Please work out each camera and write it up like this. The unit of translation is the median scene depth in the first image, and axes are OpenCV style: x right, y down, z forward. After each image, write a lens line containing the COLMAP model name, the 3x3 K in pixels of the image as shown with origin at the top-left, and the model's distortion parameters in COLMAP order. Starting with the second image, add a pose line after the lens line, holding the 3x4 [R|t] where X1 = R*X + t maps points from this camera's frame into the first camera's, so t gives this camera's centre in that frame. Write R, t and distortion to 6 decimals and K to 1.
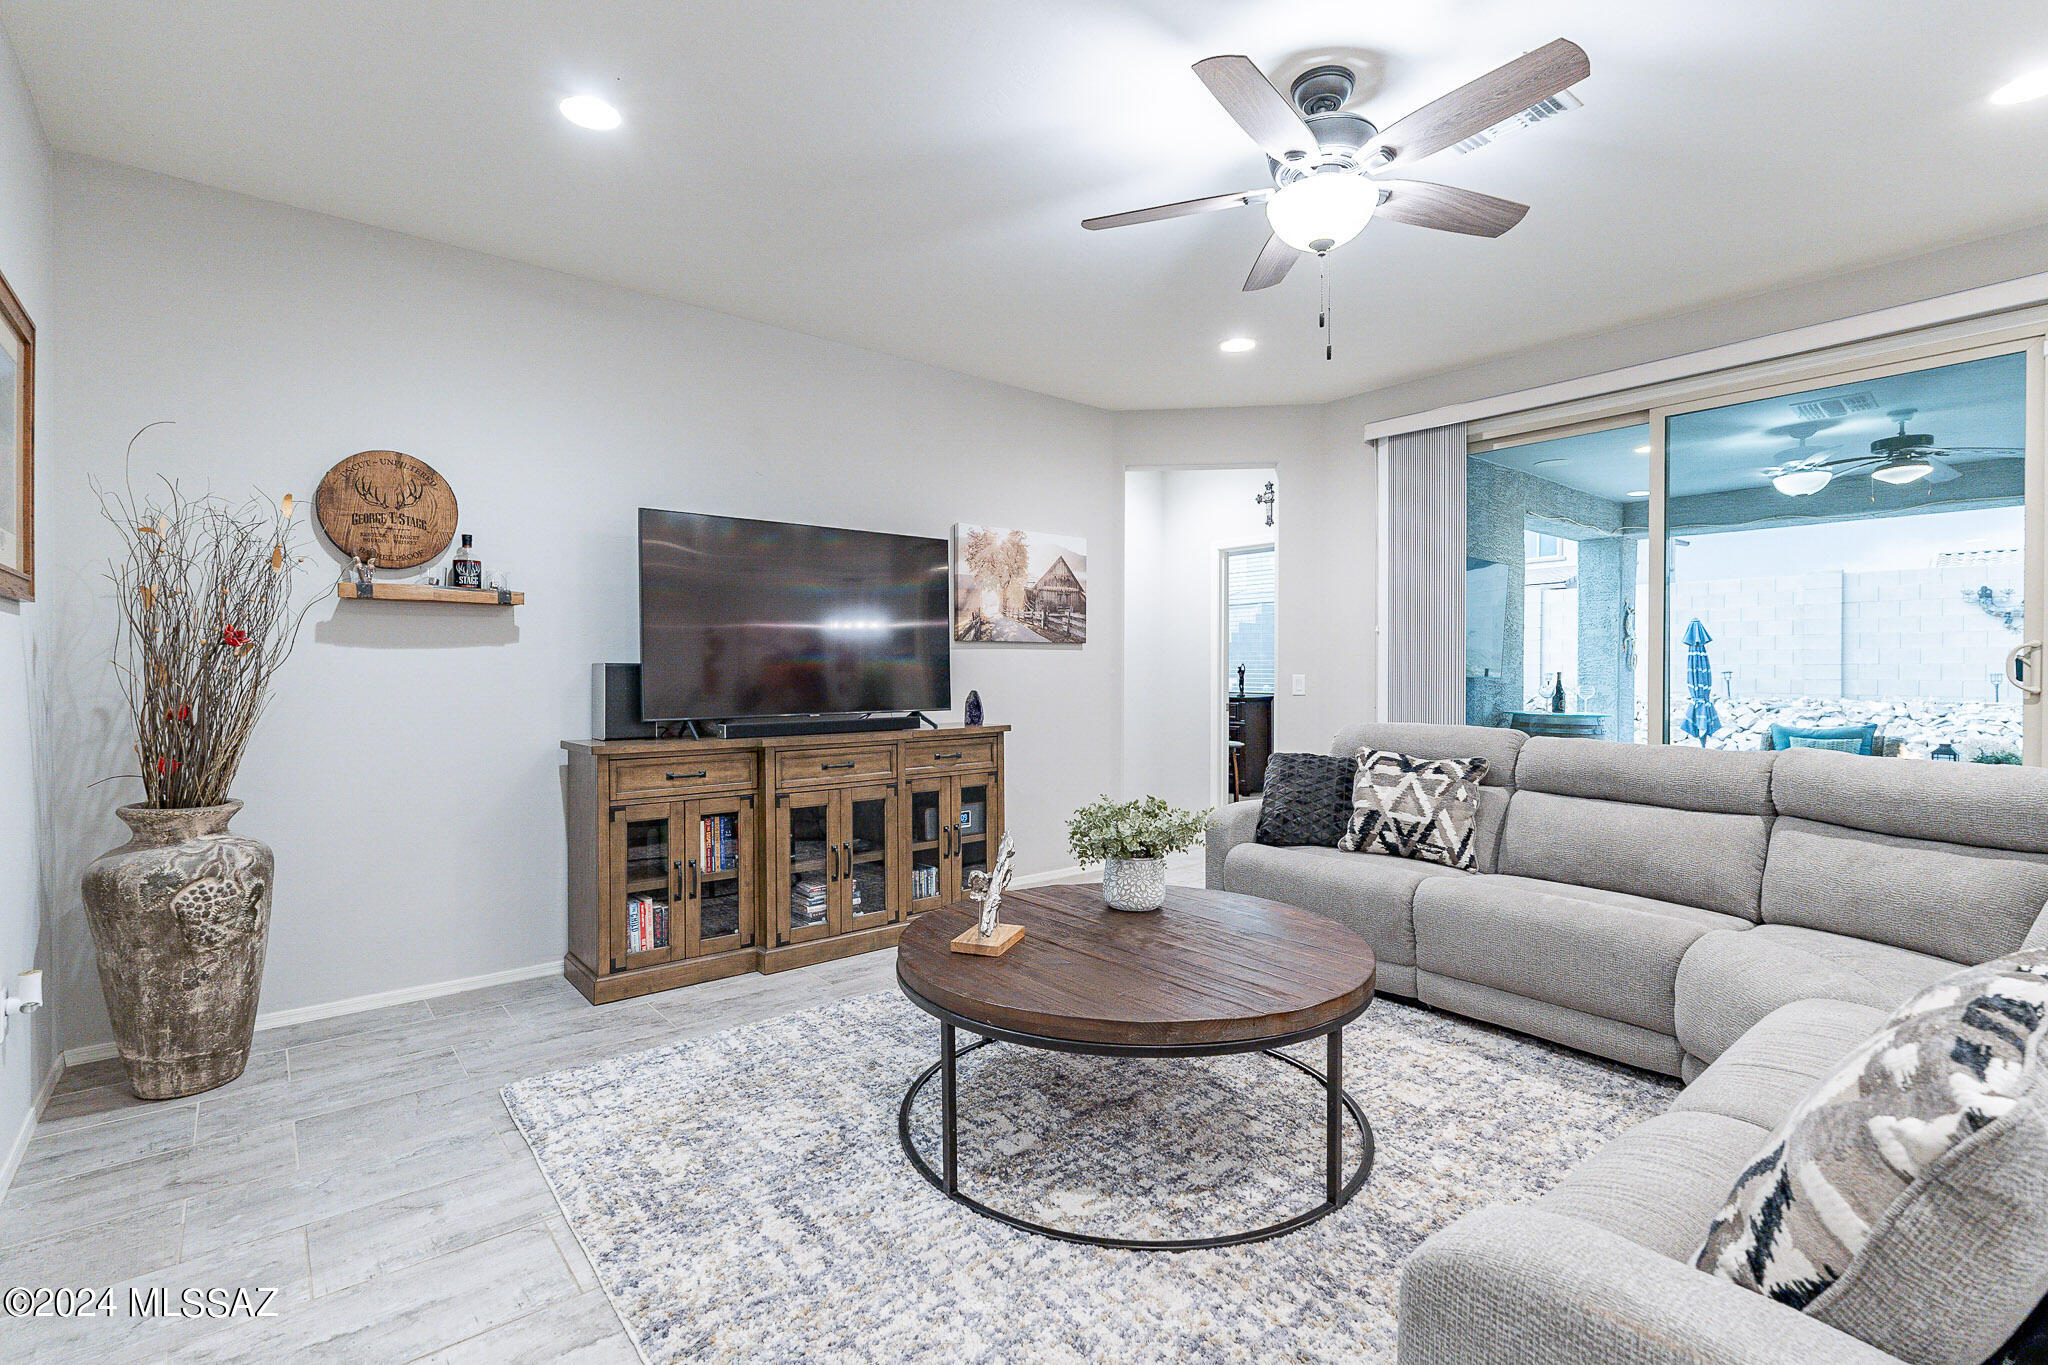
lens RADIAL K [[938.7, 0, 1015.4], [0, 938.7, 676.0], [0, 0, 1]] dist [-0.000272, -0.000158]
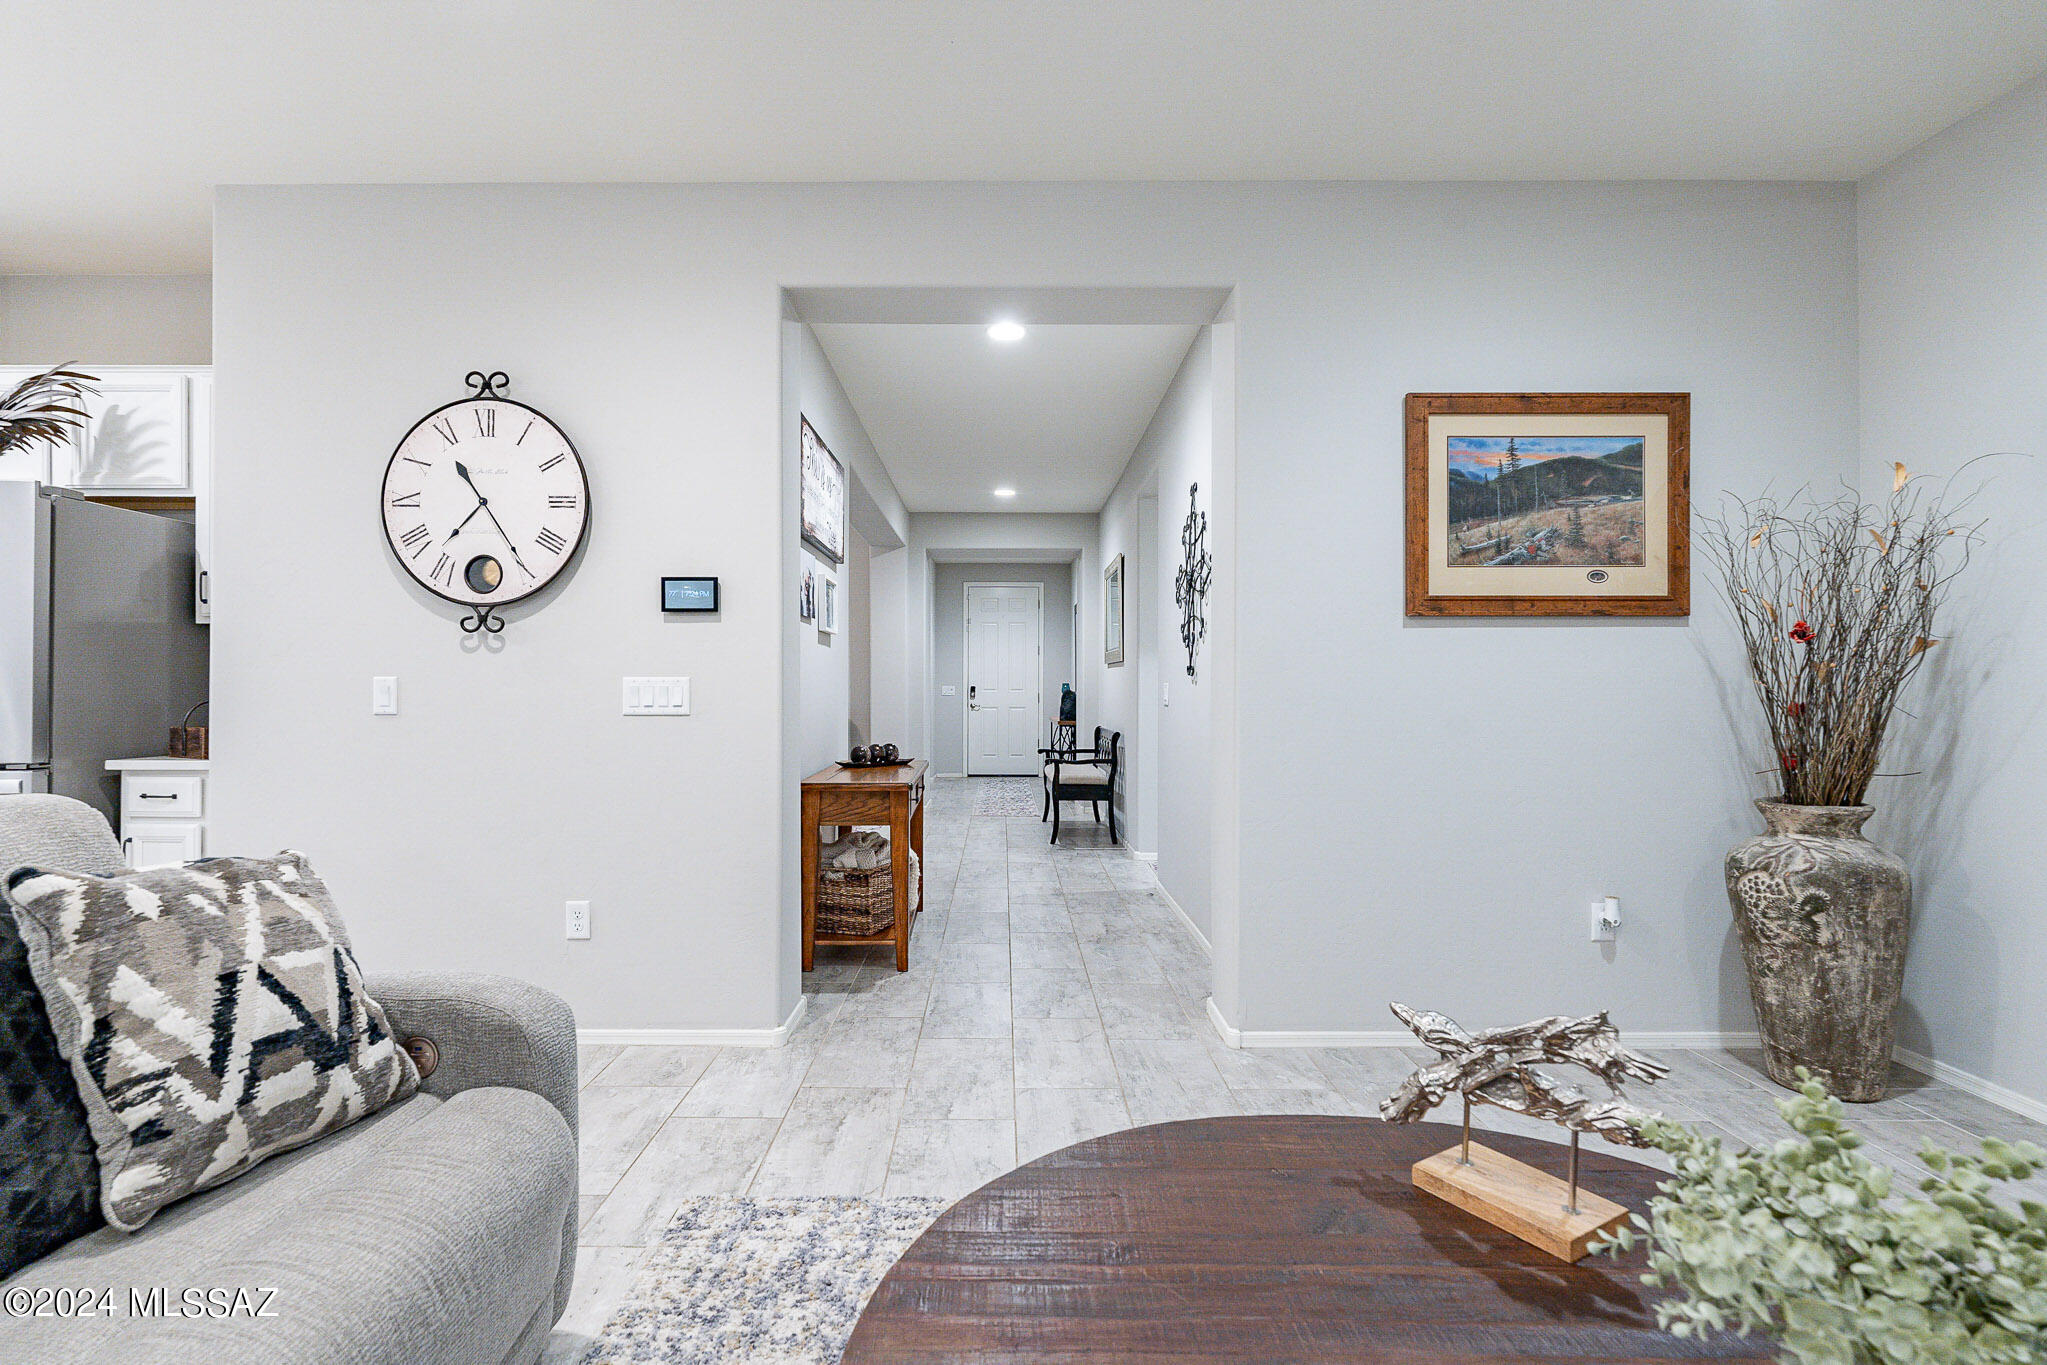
lens RADIAL K [[987.8, 0, 998.6], [0, 987.8, 681.9], [0, 0, 1]] dist [-0.002658, 0.000155]
pose [[-0.636136, -0.005409, -0.771558, 0.369493], [-0.005127, 0.999983, -0.002783, 0.012151], [0.771560, 0.002186, -0.636153, 0.773278]]
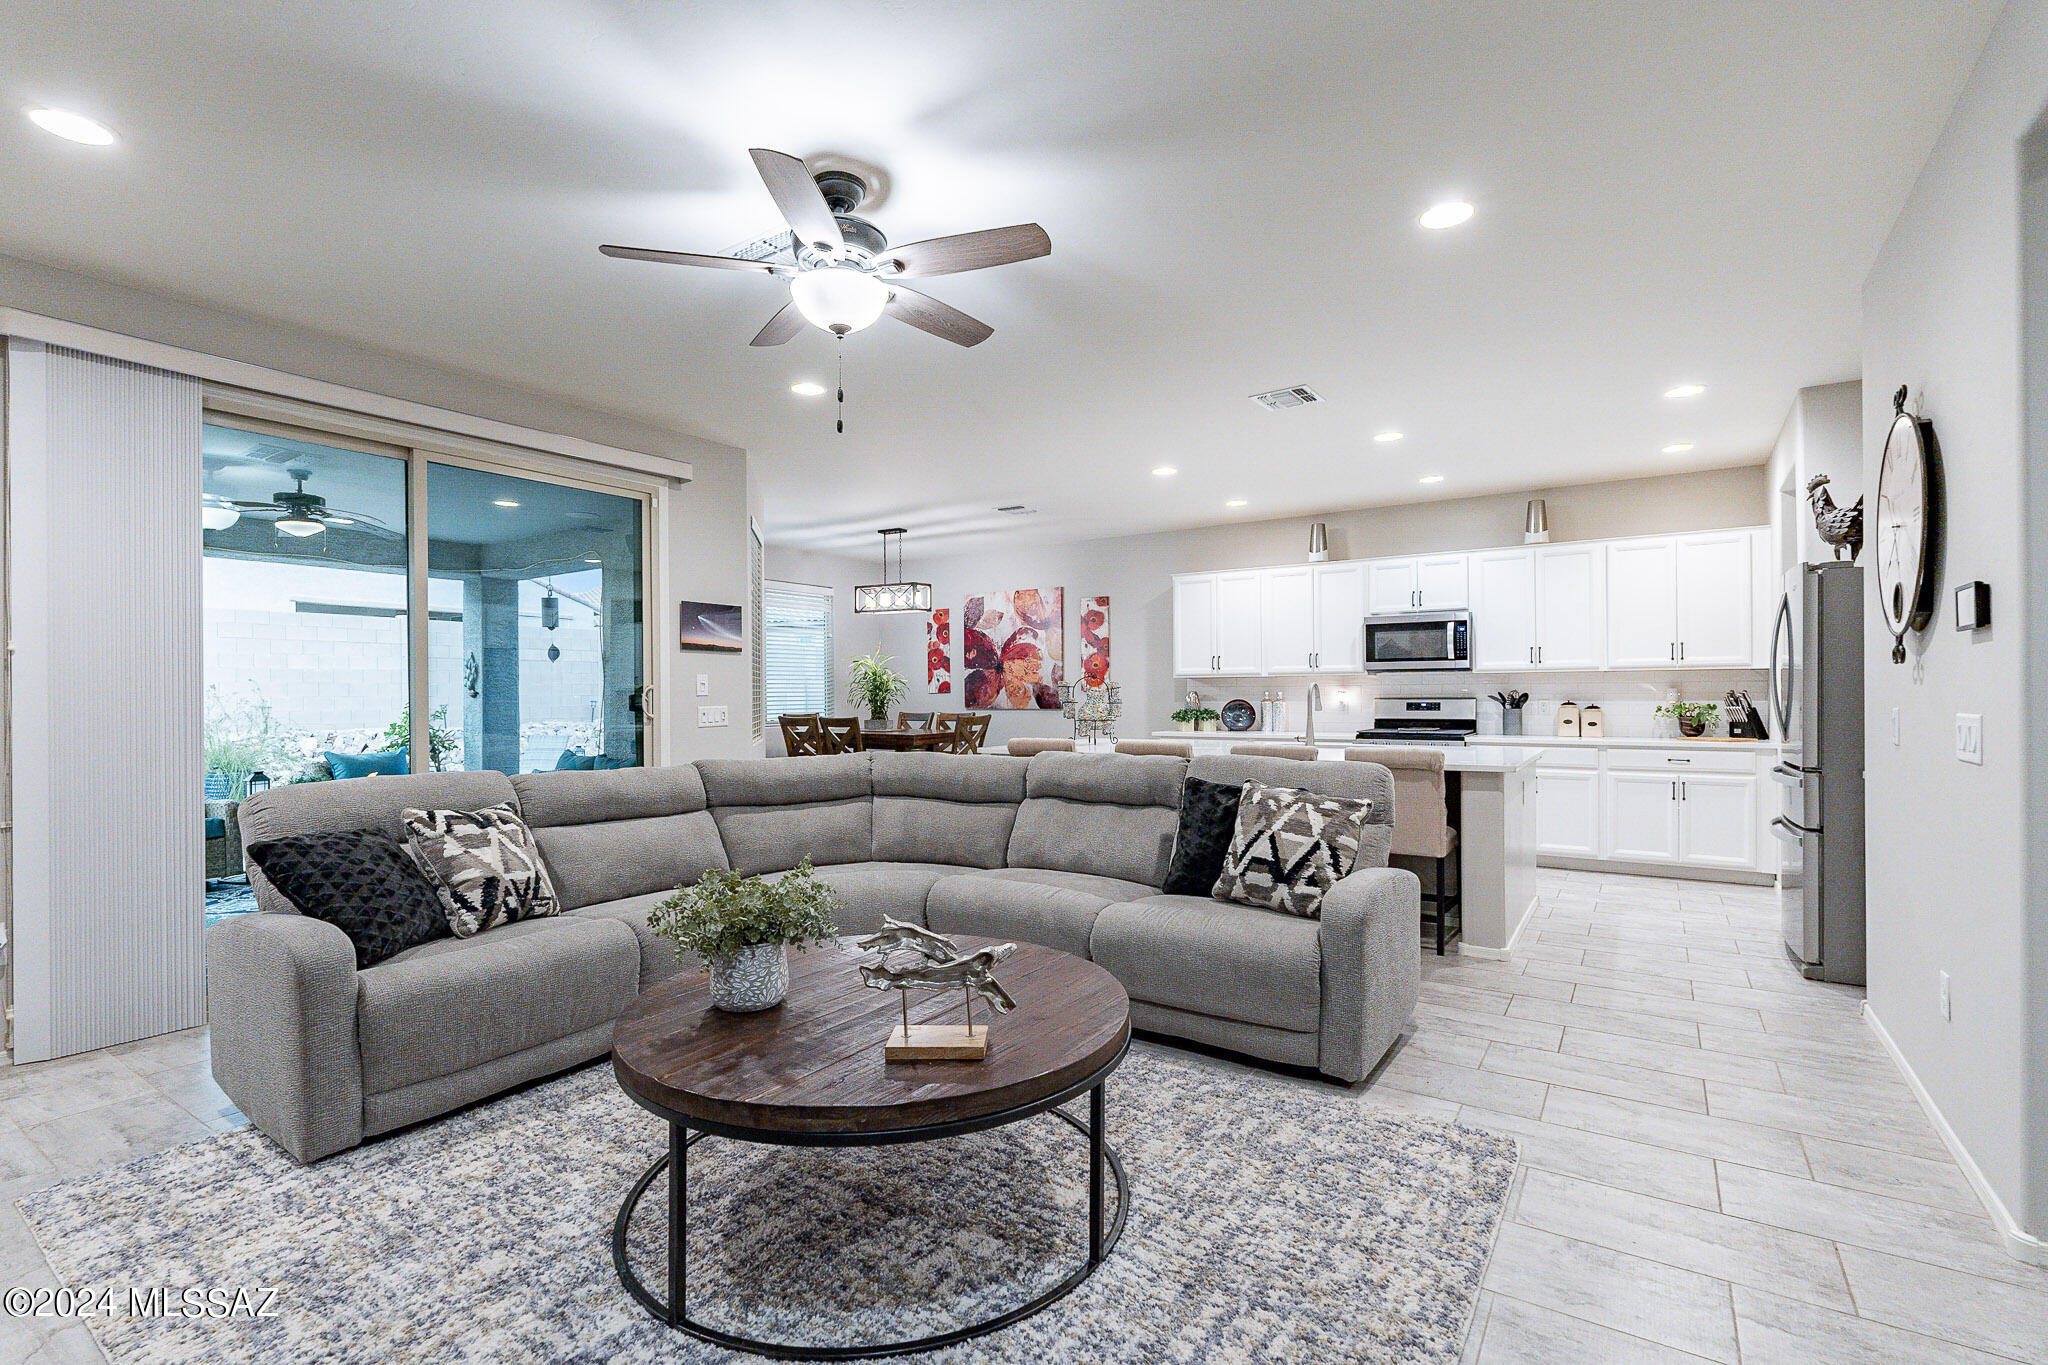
lens RADIAL K [[941.8, 0, 1022.3], [0, 941.8, 693.7], [0, 0, 1]] dist [0.001349, 0.000107]
pose [[-0.291065, 0.002255, 0.956701, -0.579736], [0.012238, 0.999924, 0.001367, -0.017125], [-0.956625, 0.012106, -0.291071, 0.807465]]
